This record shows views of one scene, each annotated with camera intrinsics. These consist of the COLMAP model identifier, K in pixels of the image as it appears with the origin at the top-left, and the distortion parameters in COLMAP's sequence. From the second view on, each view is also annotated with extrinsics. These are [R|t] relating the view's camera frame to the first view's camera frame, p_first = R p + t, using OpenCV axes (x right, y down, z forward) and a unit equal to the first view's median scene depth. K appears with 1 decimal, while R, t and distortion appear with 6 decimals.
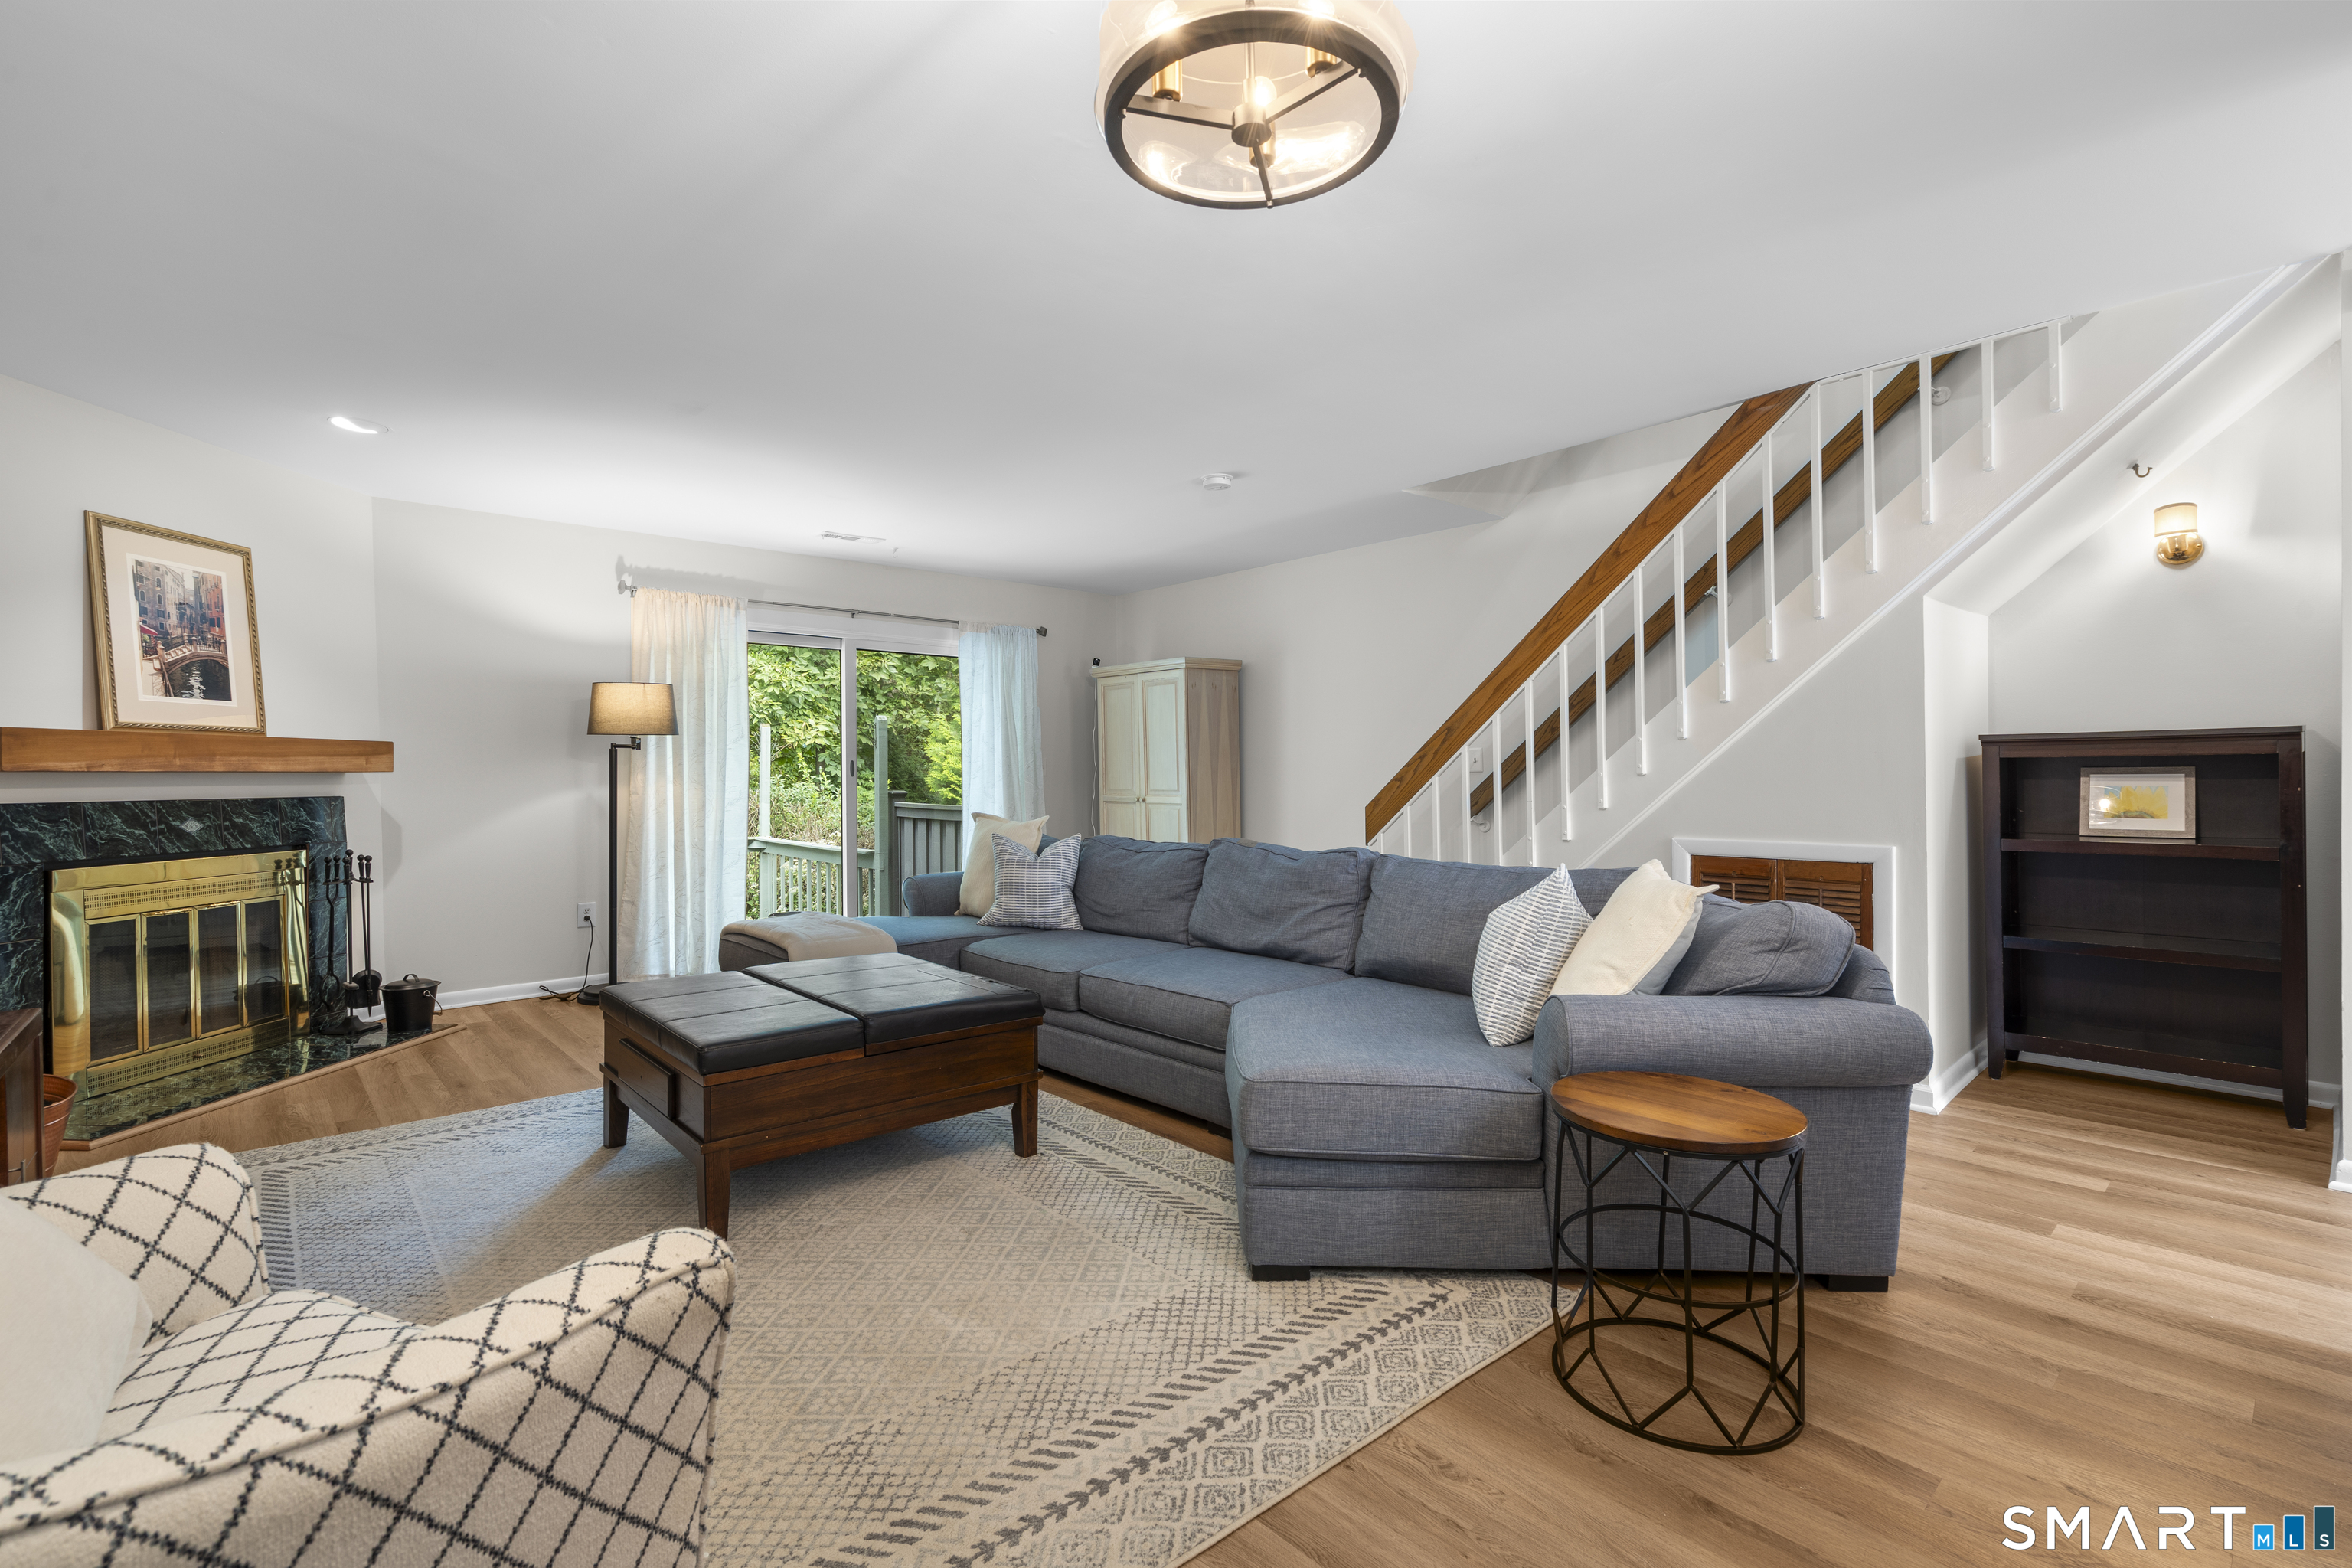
lens RADIAL K [[1058.0, 0, 1175.2], [0, 1058.0, 778.6], [0, 0, 1]] dist [-0.006777, 0.003178]
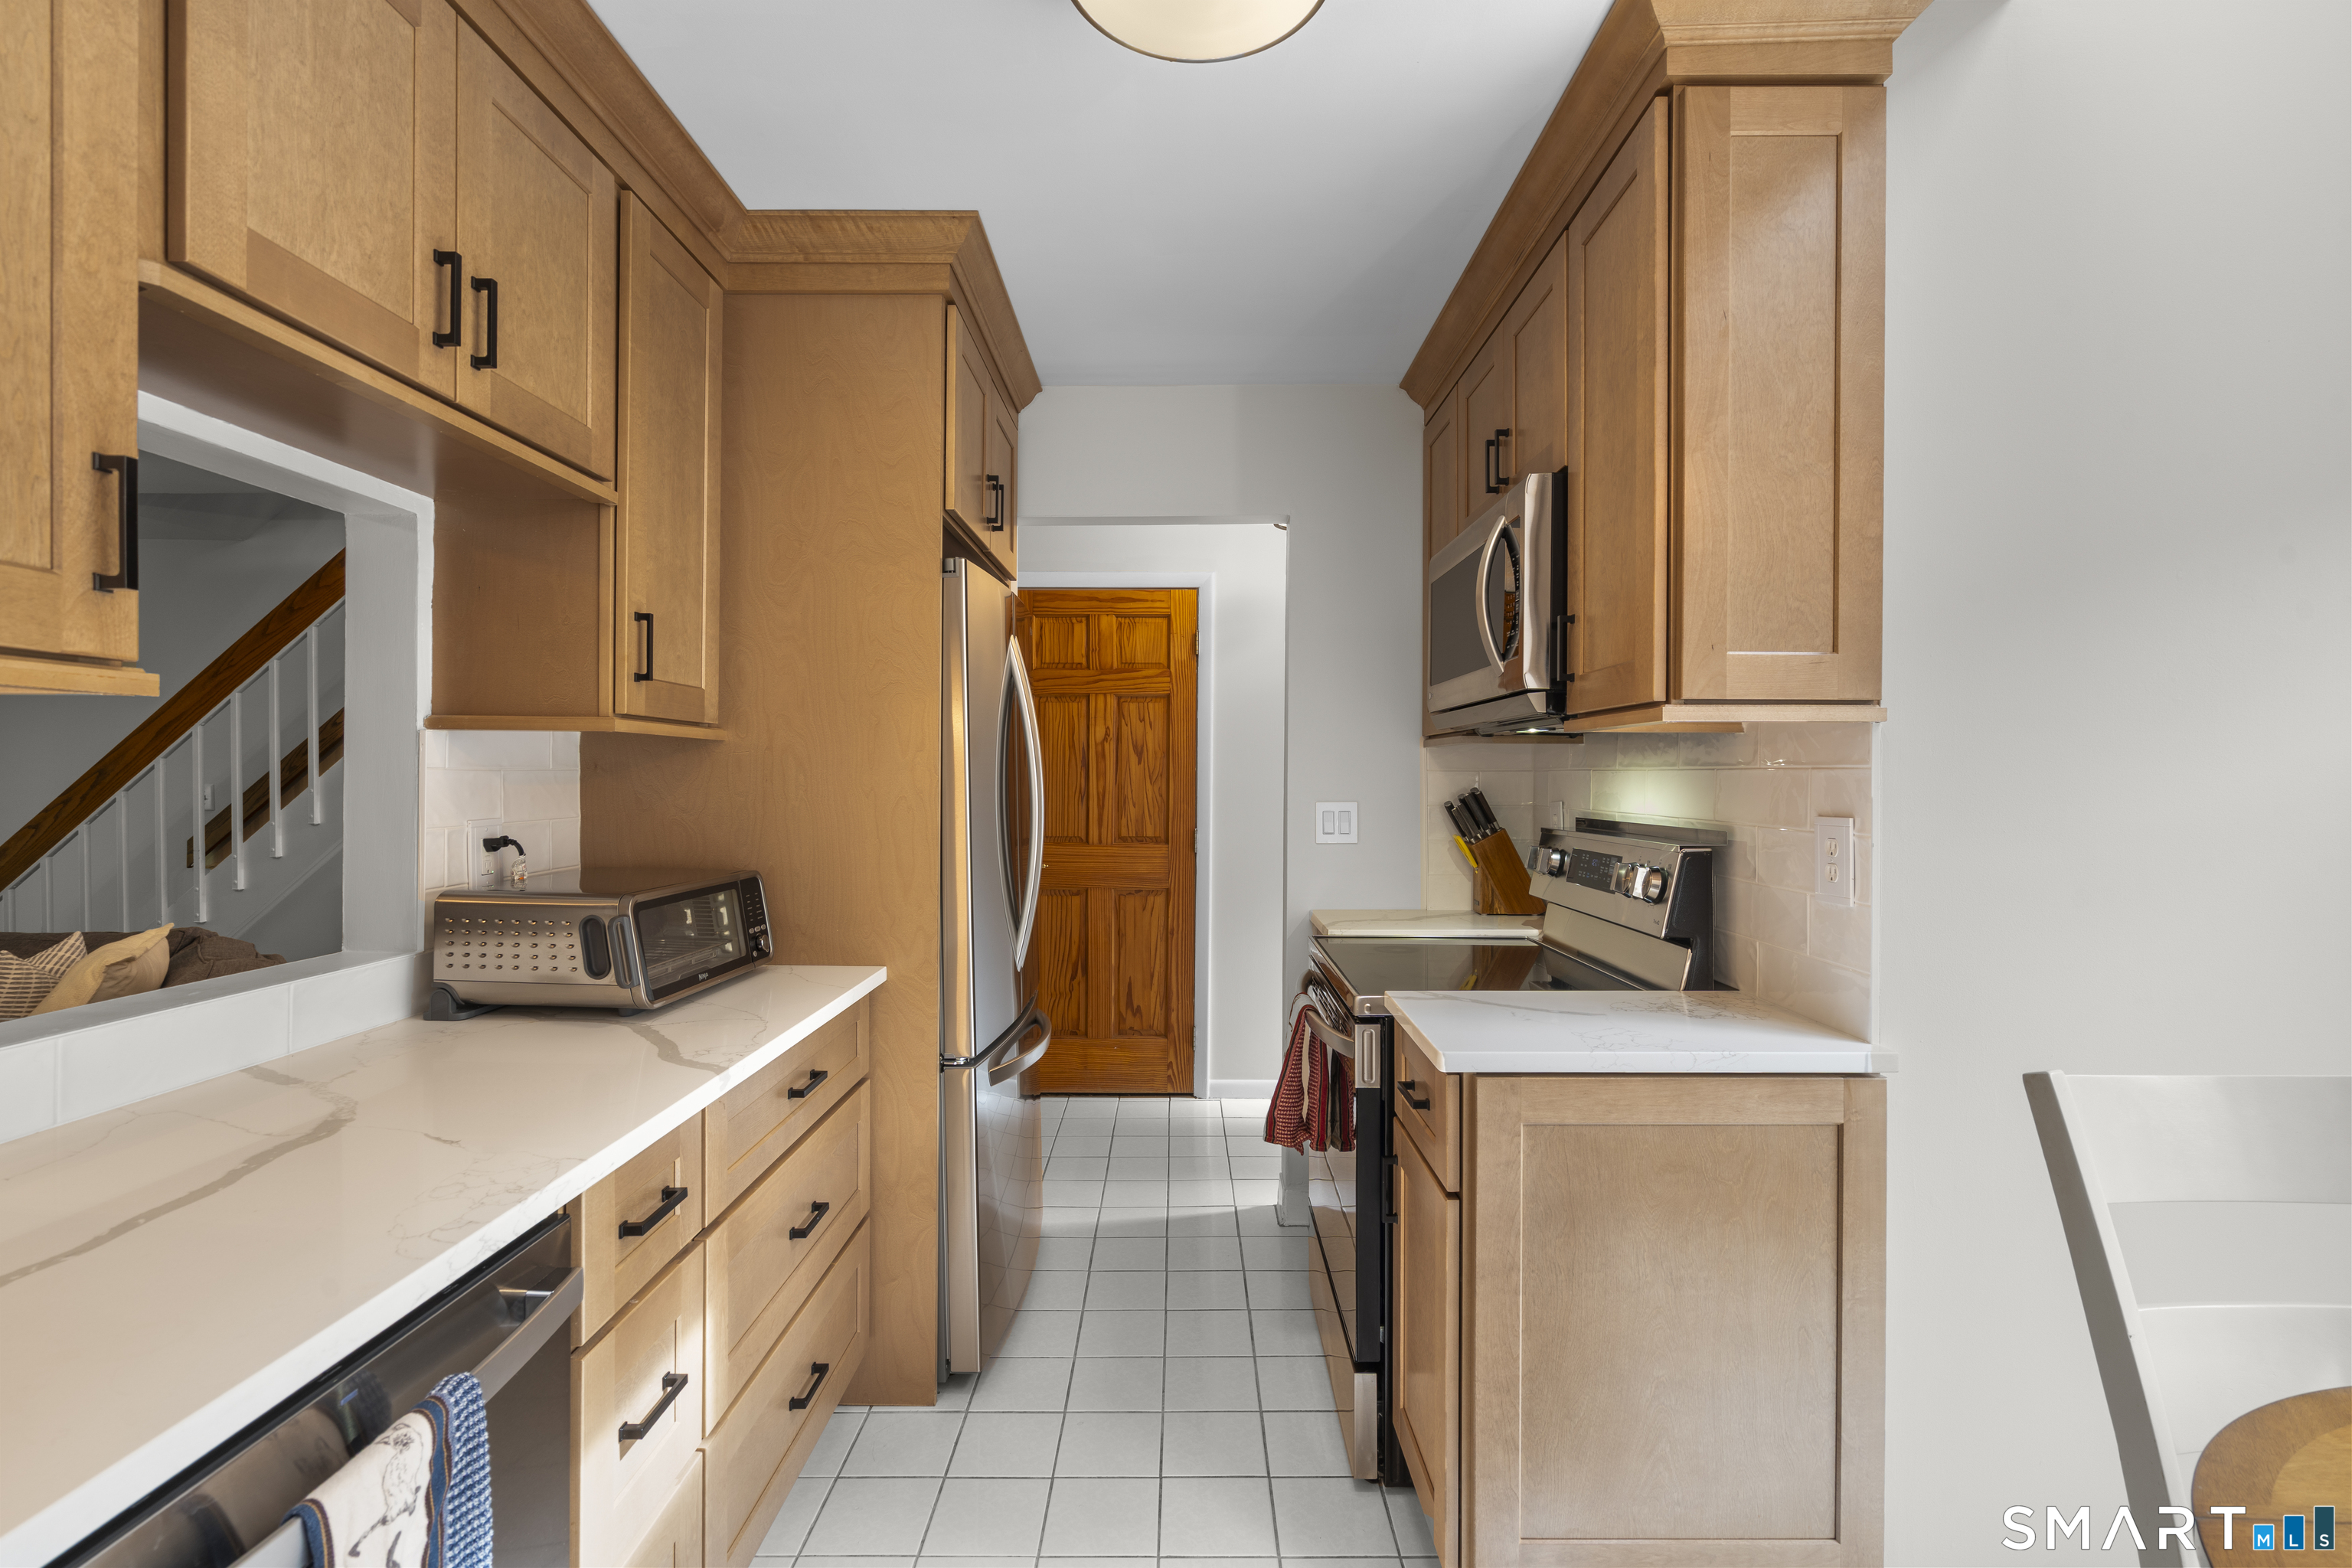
lens RADIAL K [[1058.0, 0, 1175.2], [0, 1058.0, 778.6], [0, 0, 1]] dist [-0.006777, 0.003178]
pose [[0.674295, 0.007492, 0.738425, 0.231912], [-0.008341, 0.999962, -0.002529, -0.050490], [-0.738415, -0.004454, 0.674331, -0.313658]]
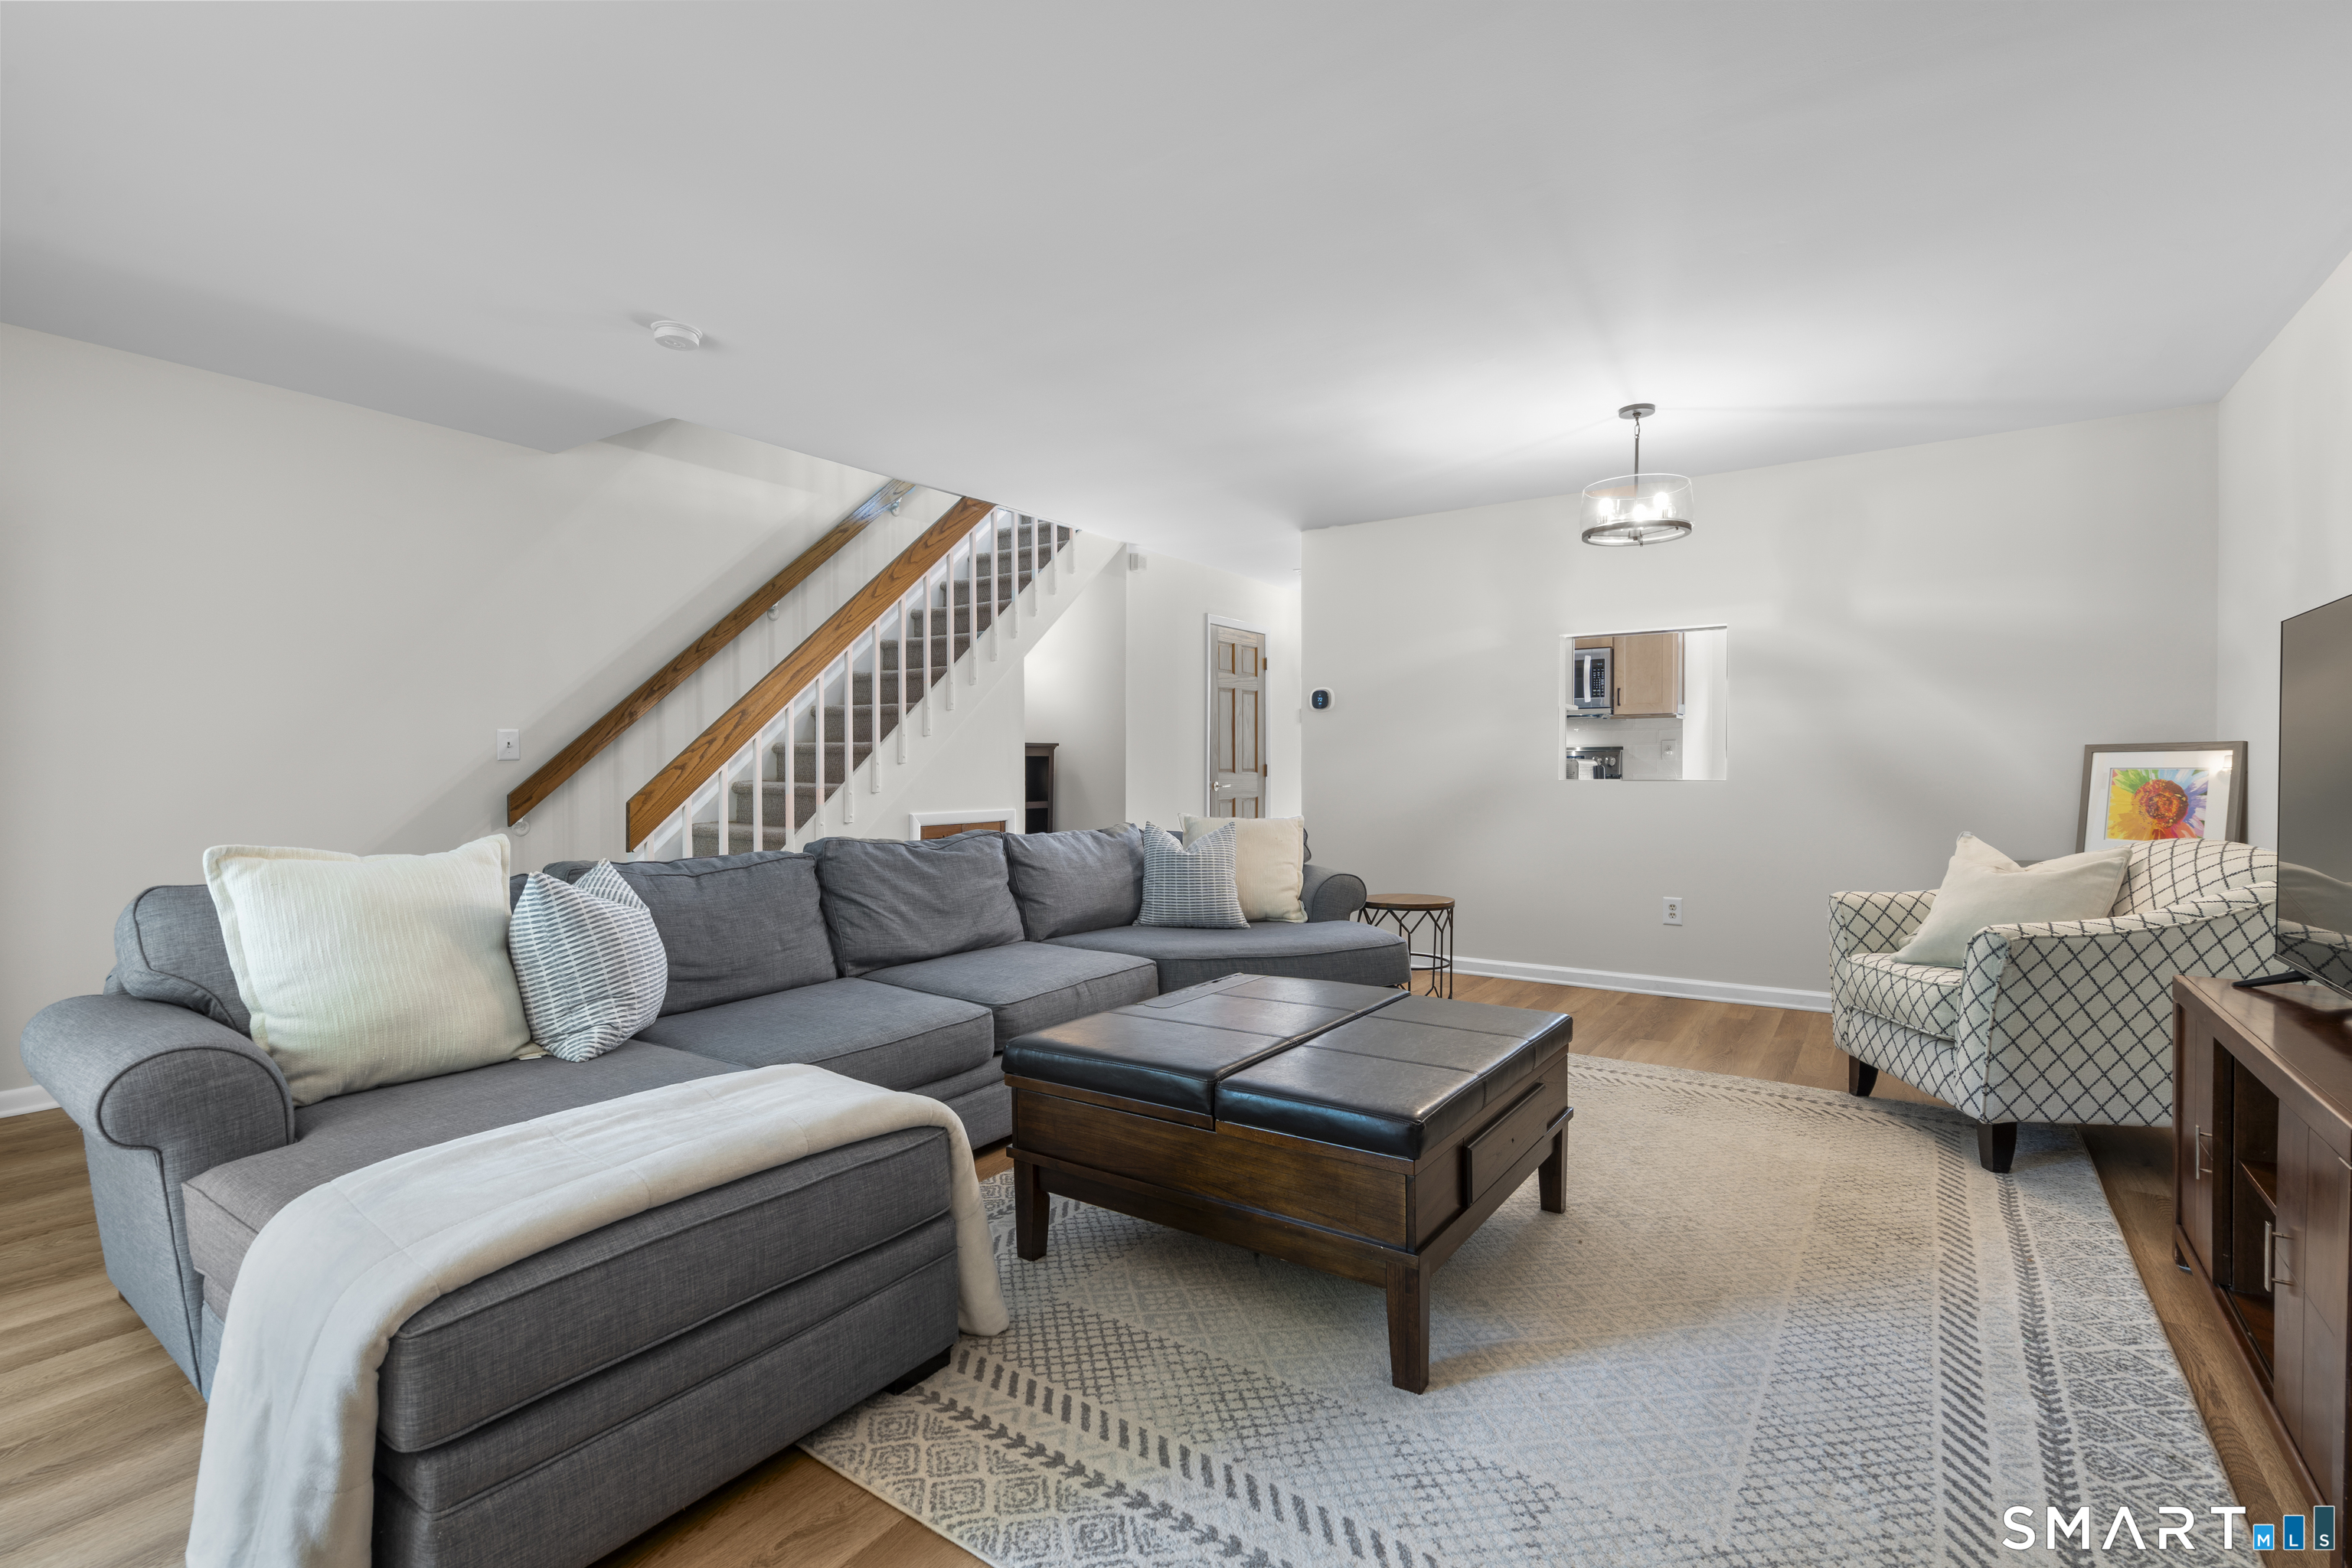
lens RADIAL K [[1058.0, 0, 1175.2], [0, 1058.0, 778.6], [0, 0, 1]] dist [-0.006777, 0.003178]
pose [[-0.233442, -0.002509, 0.972368, -0.781569], [0.006567, 0.999970, 0.004157, 0.010172], [-0.972349, 0.007356, -0.233418, 0.927805]]
